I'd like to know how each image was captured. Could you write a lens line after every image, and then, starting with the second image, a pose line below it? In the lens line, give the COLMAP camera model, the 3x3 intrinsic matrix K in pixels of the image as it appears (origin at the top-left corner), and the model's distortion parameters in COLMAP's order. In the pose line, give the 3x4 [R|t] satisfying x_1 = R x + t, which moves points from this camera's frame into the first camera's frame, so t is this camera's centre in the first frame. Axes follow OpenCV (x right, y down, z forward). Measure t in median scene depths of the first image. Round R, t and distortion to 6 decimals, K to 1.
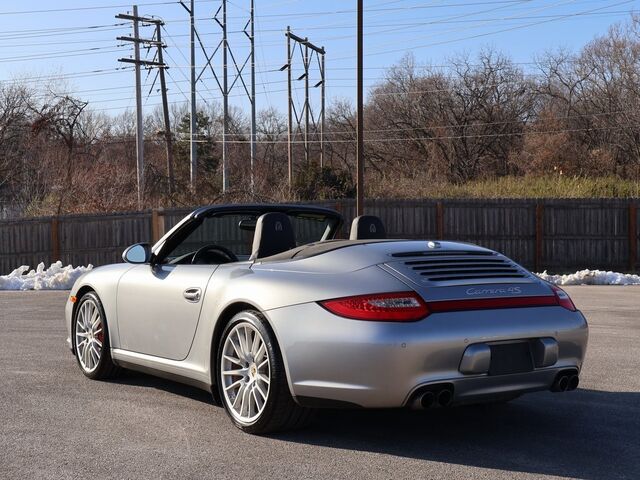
lens RADIAL K [[1033.9, 0, 320.0], [0, 1033.9, 240.0], [0, 0, 1]] dist [-0.011208, -0.044776]
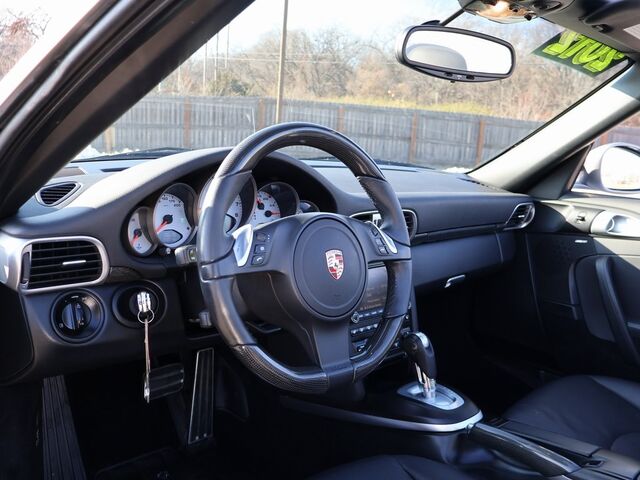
lens RADIAL K [[584.9, 0, 320.0], [0, 584.9, 240.0], [0, 0, 1]] dist [-0.049666, 0.112417]
pose [[0.981808, 0.034429, 0.186728, -0.018781], [-0.067615, 0.982352, 0.174390, 0.000727], [-0.177429, -0.183843, 0.966810, 0.139970]]
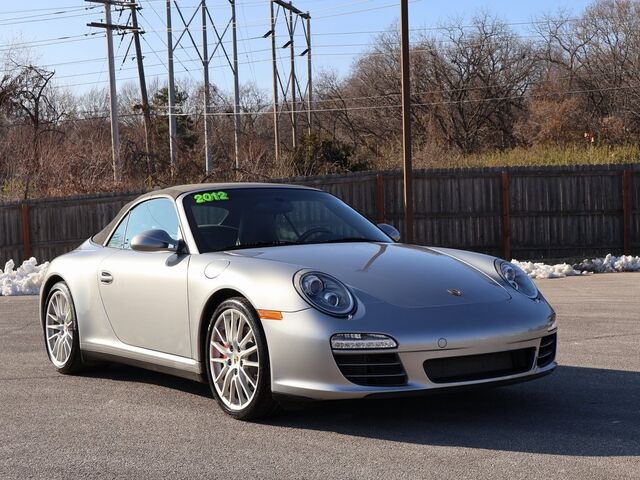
lens RADIAL K [[1040.8, 0, 319.3], [0, 1040.8, 263.1], [0, 0, 1]] dist [-0.017727, 0.013839]
pose [[0.999236, -0.026399, 0.028828, -0.026671], [0.025254, 0.998904, 0.039411, -0.000346], [-0.029837, -0.038653, 0.998807, 0.094419]]
